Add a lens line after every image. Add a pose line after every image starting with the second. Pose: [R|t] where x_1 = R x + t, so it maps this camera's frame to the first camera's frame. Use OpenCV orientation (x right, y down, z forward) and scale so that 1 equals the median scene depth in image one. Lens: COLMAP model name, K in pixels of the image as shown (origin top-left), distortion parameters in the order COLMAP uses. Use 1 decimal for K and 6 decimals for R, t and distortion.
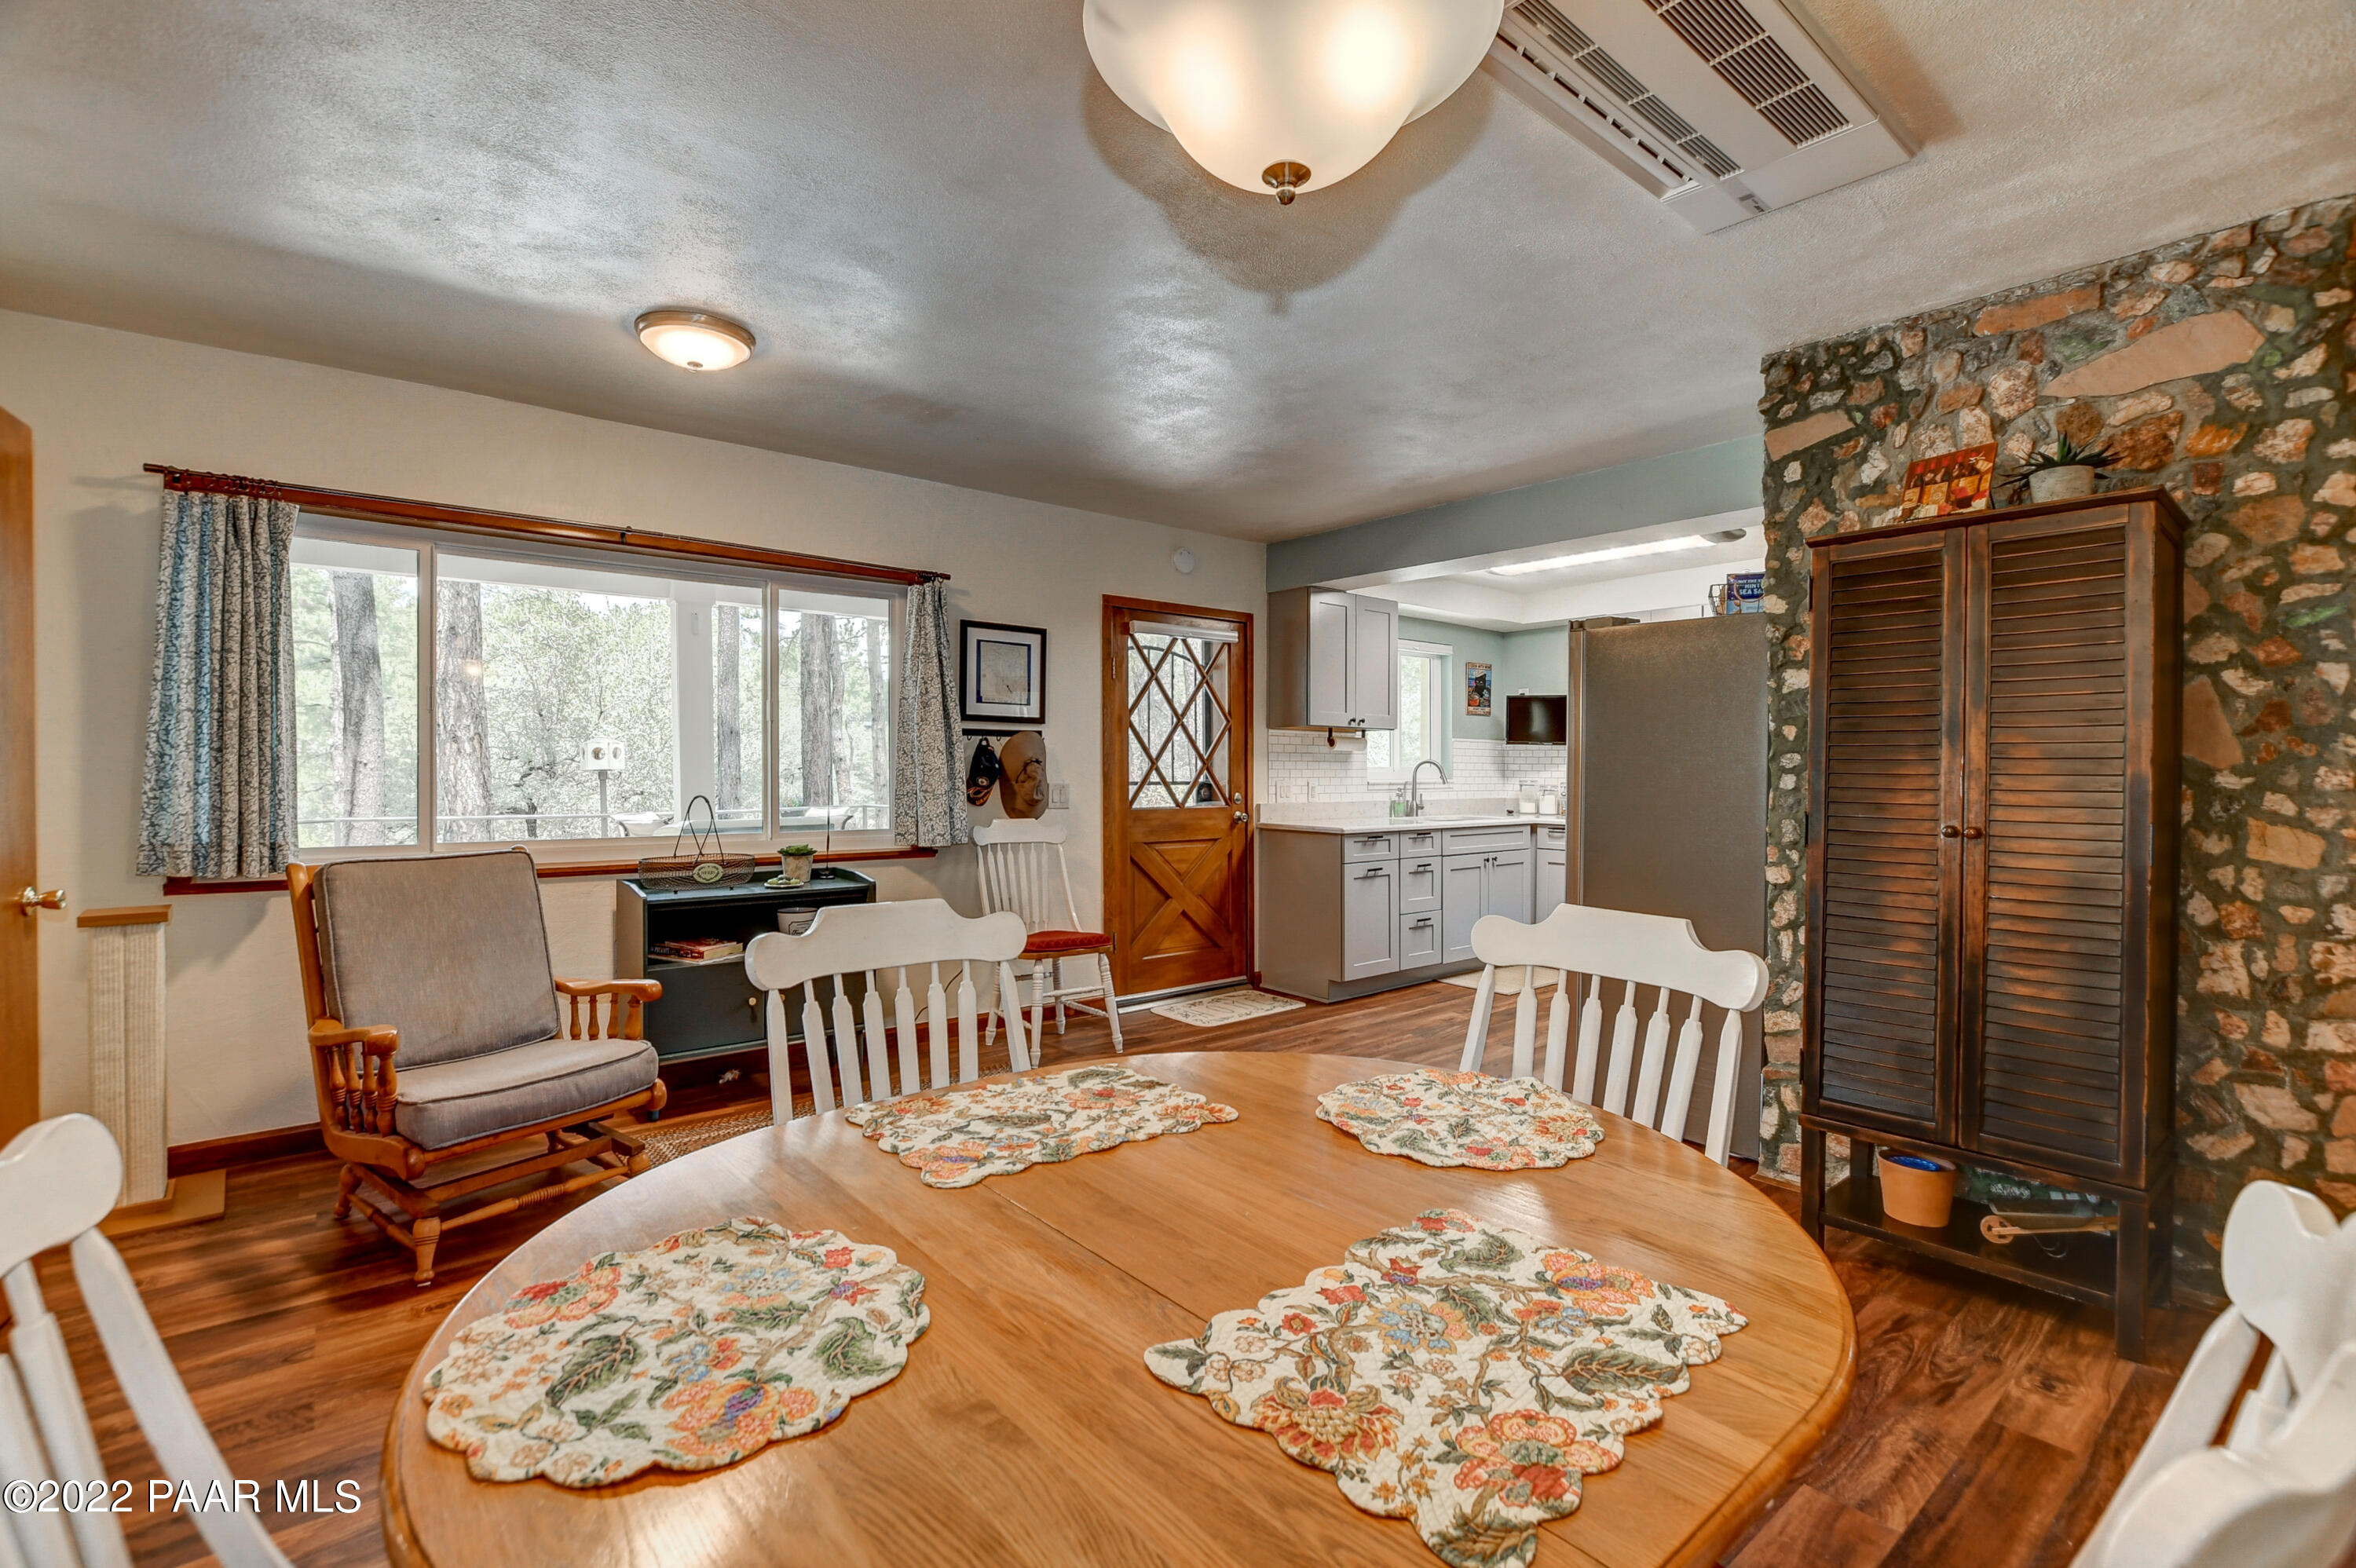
lens RADIAL K [[1030.4, 0, 1178.0], [0, 1030.4, 784.0], [0, 0, 1]] dist [-0.012400, 0.000351]
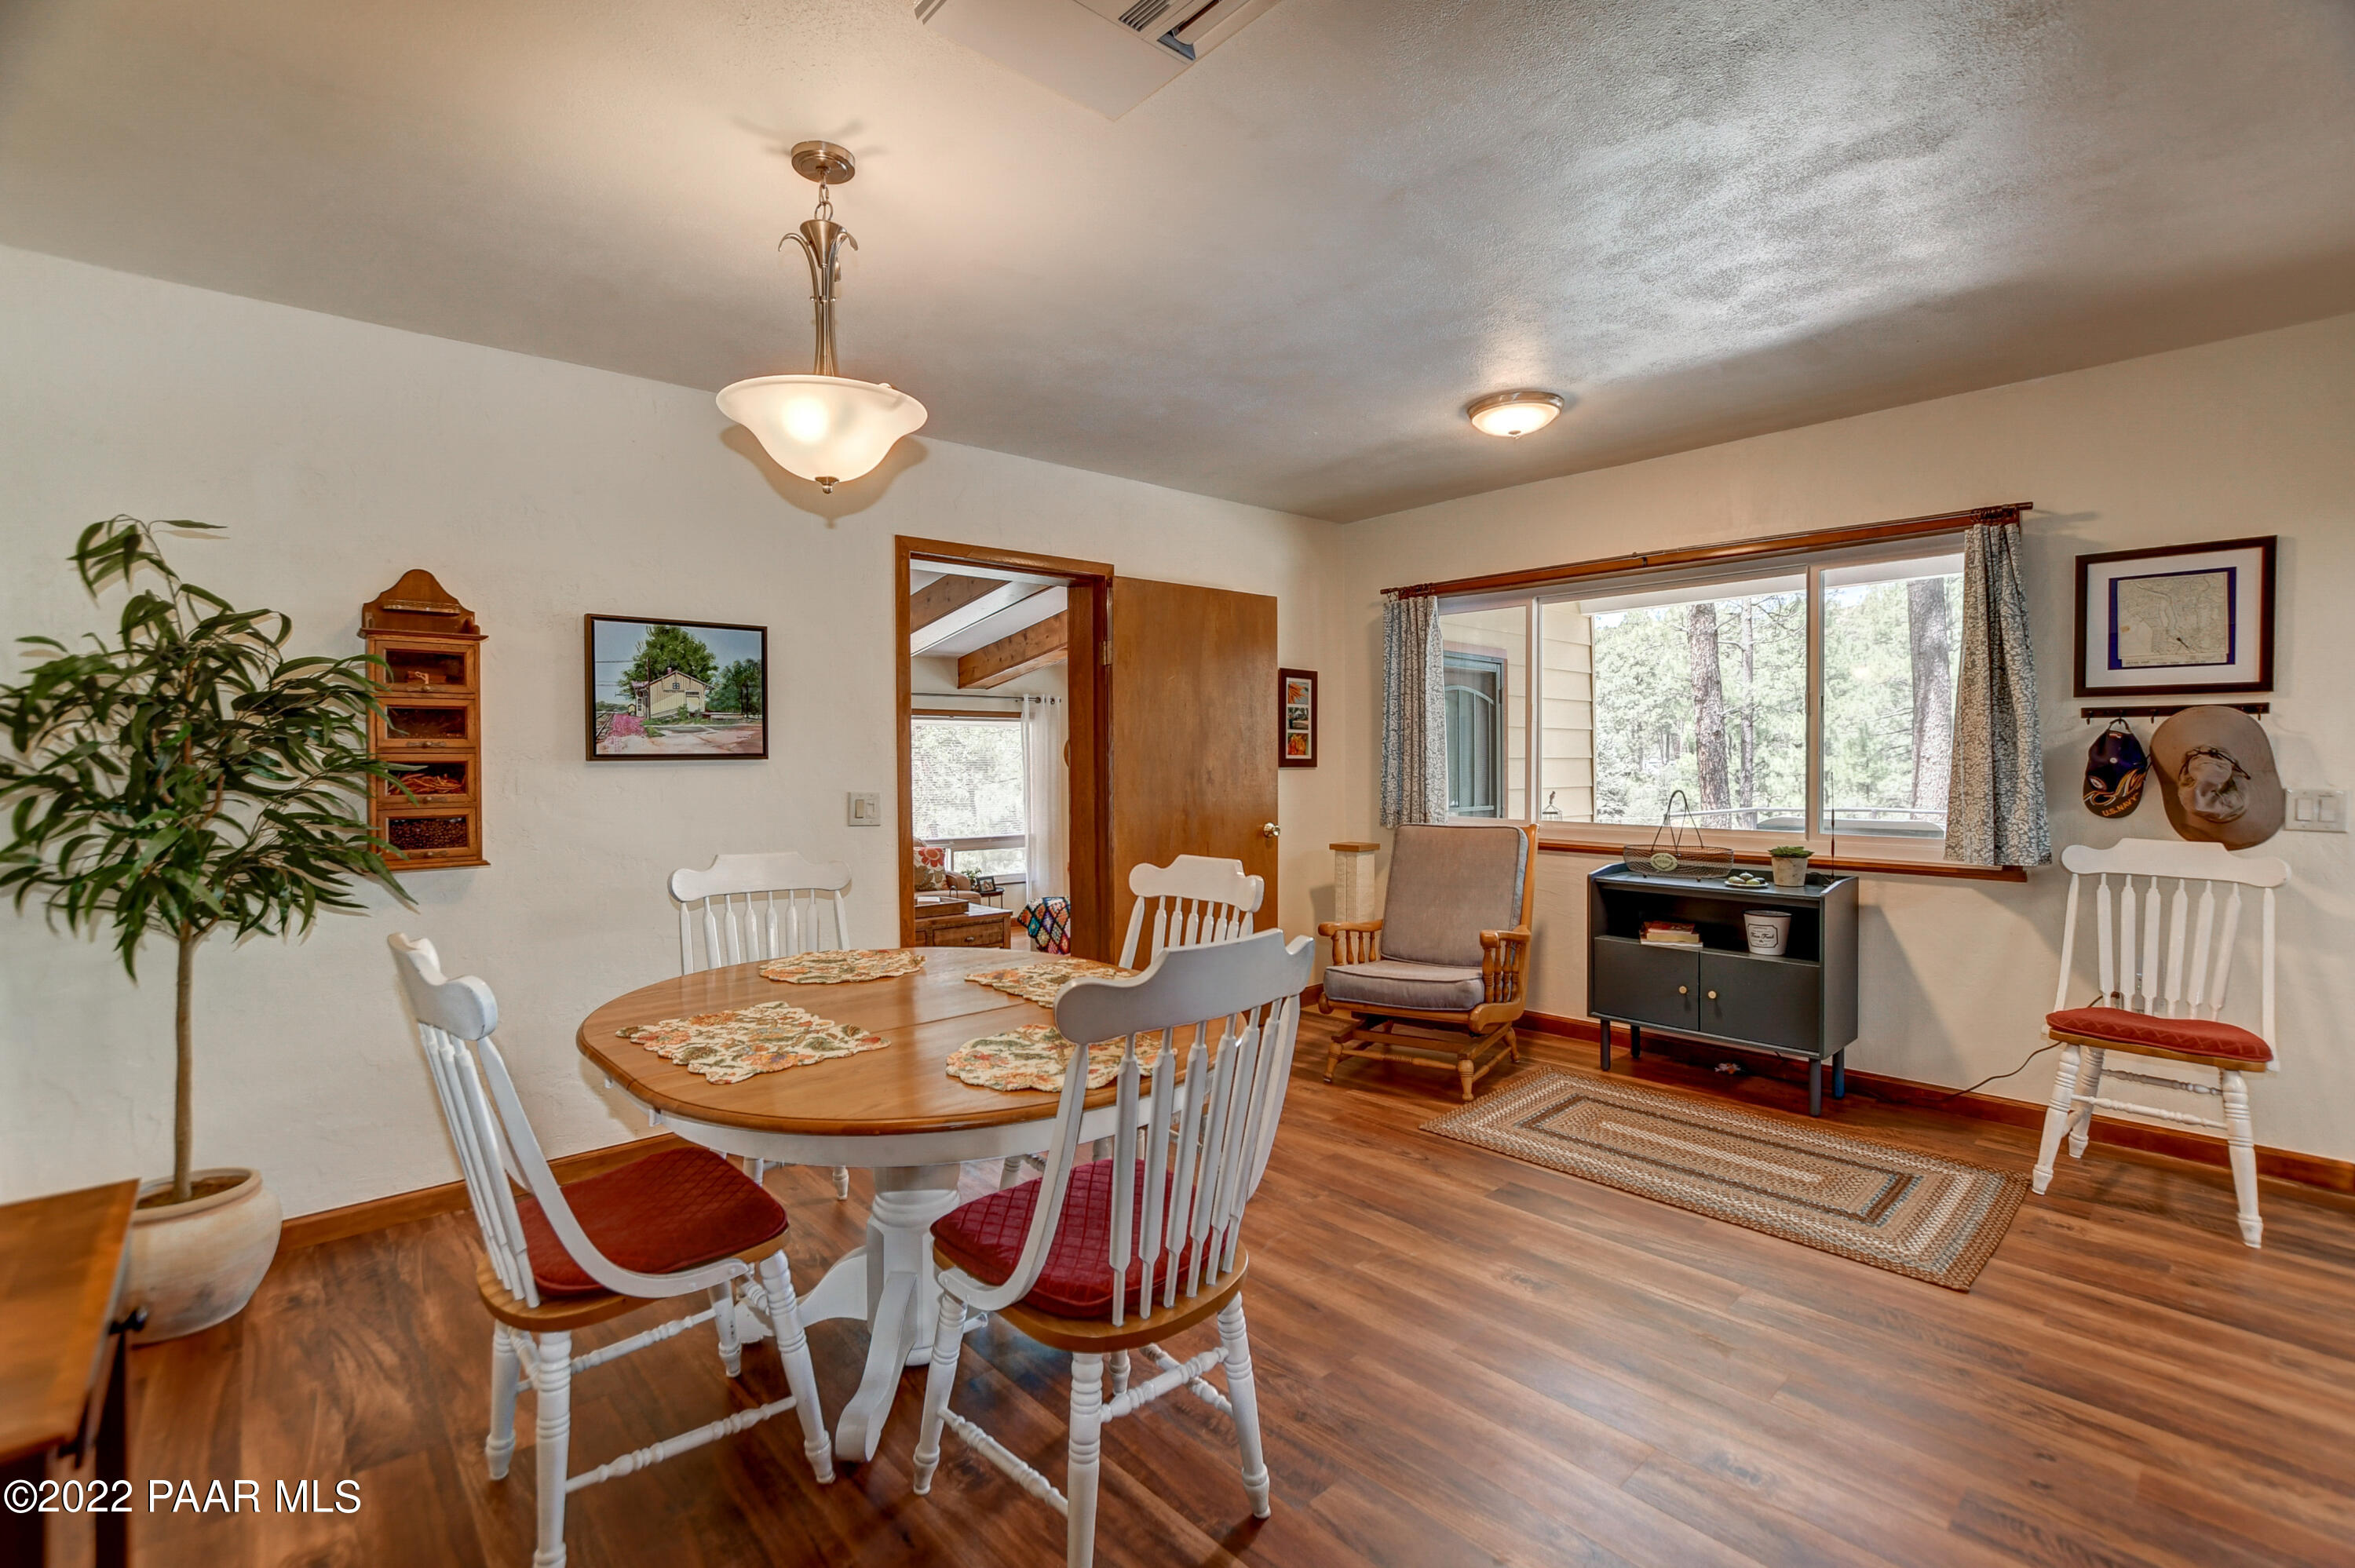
lens RADIAL K [[1064.3, 0, 1188.2], [0, 1064.3, 803.1], [0, 0, 1]] dist [-0.019782, 0.000809]
pose [[0.051952, 0.037041, -0.997962, 0.728536], [-0.012728, 0.999255, 0.036427, -0.010327], [0.998568, 0.010810, 0.052385, 0.520664]]
